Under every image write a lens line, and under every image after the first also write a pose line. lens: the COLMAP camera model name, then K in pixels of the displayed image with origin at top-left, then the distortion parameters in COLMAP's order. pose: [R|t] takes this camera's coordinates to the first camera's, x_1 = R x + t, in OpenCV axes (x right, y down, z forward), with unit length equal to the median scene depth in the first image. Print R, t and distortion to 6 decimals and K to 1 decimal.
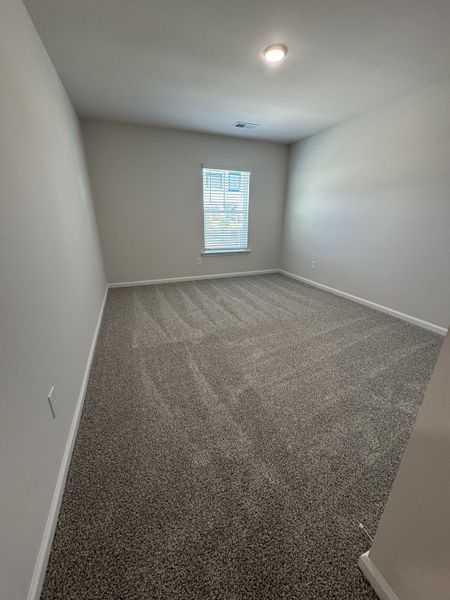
lens RADIAL K [[240.0, 0, 225.0], [0, 240.0, 300.0], [0, 0, 1]] dist [-0.001716, -0.000153]
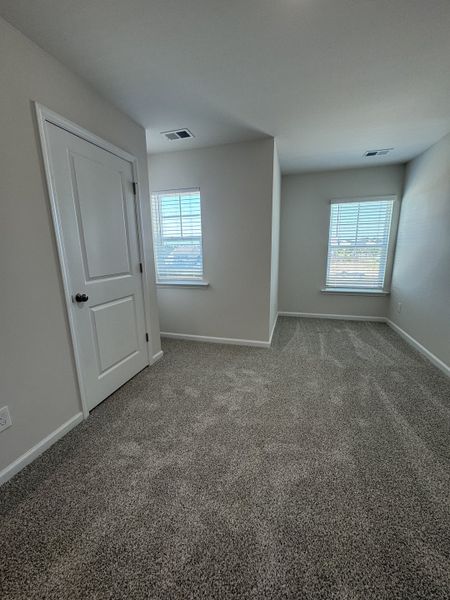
lens RADIAL K [[240.0, 0, 225.0], [0, 240.0, 300.0], [0, 0, 1]] dist [-0.001716, -0.000153]
pose [[0.856727, 0.107119, -0.504525, 0.105010], [-0.176353, 0.980076, -0.091376, -0.014849], [0.484685, 0.167259, 0.858548, 0.056613]]
